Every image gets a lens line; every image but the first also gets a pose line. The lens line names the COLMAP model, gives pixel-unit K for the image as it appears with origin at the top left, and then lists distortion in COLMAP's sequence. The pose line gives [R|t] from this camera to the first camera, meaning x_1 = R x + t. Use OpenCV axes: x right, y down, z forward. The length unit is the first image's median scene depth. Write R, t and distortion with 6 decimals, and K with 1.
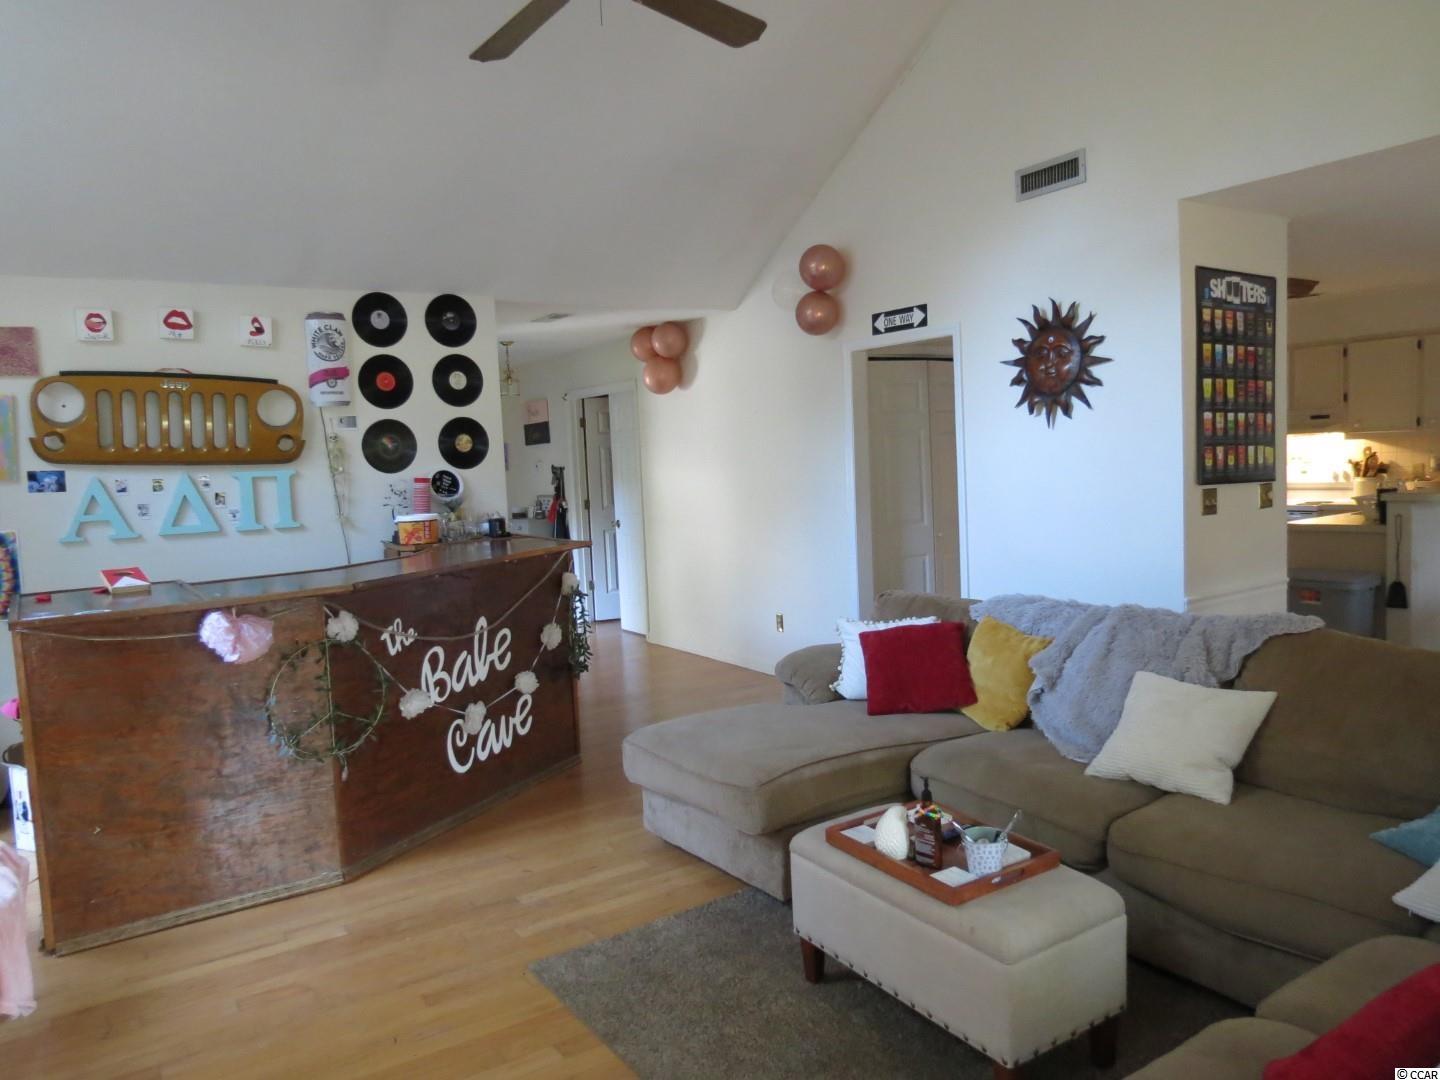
lens RADIAL K [[1018.9, 0, 728.3], [0, 1018.9, 539.9], [0, 0, 1]] dist [-0.037544, 0.015961]
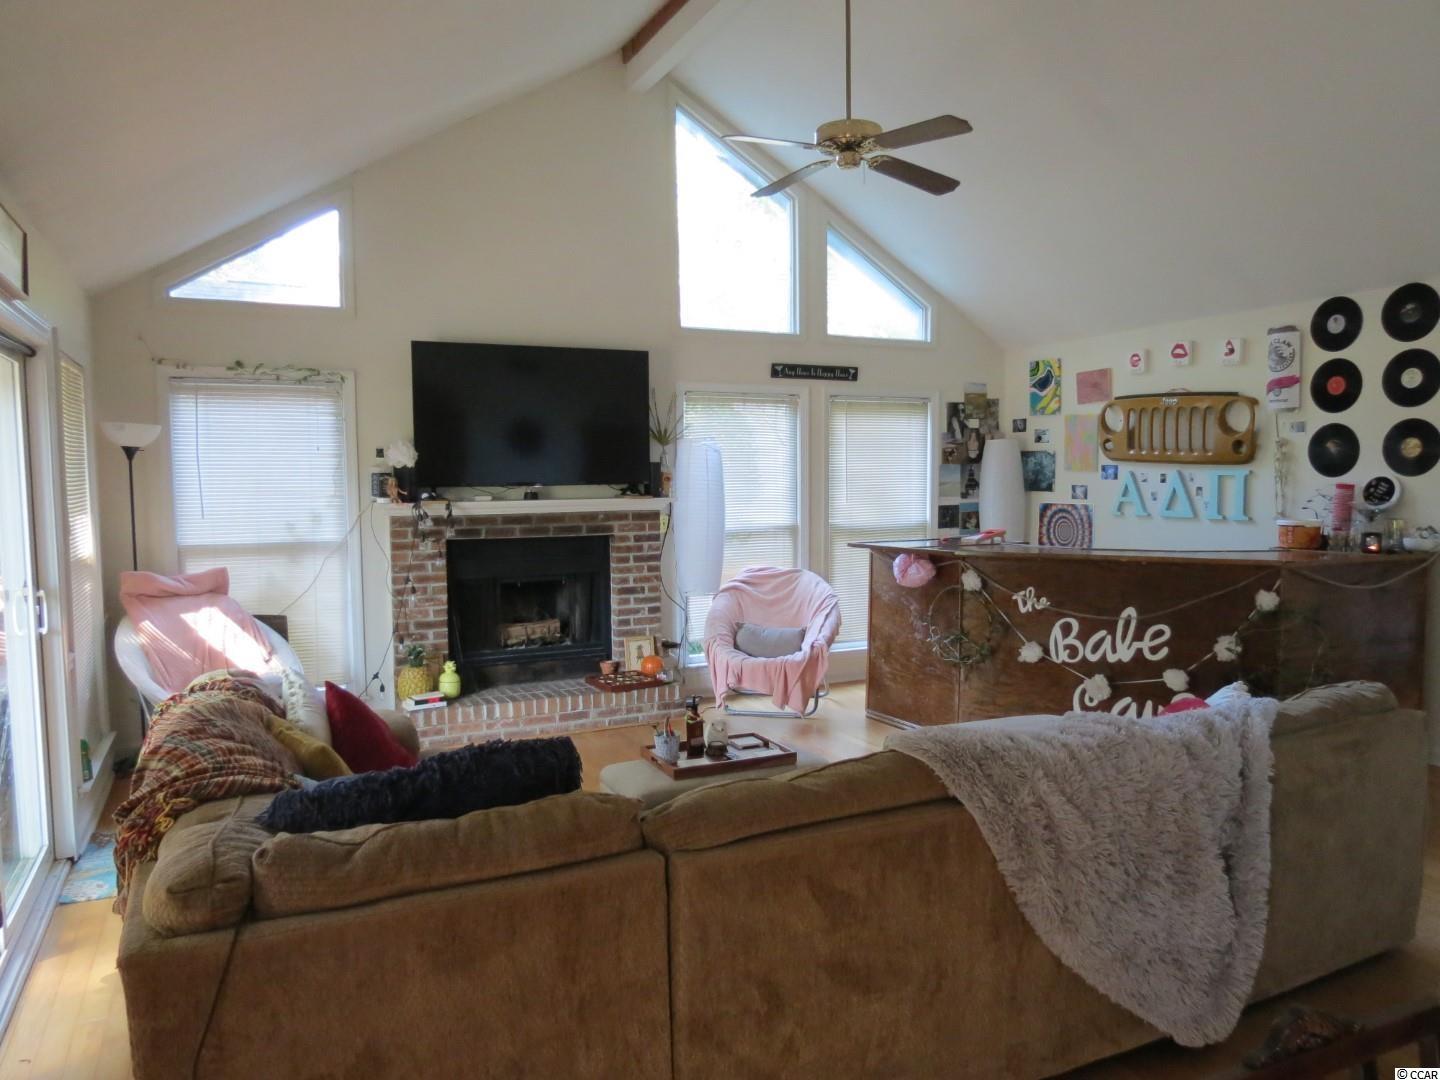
lens RADIAL K [[1018.9, 0, 726.6], [0, 1018.9, 544.1], [0, 0, 1]] dist [-0.037544, 0.015961]
pose [[-0.133649, 0.110099, -0.984894, 0.925934], [-0.068079, 0.990442, 0.119958, -0.099539], [0.988688, 0.083083, -0.124876, 0.679053]]
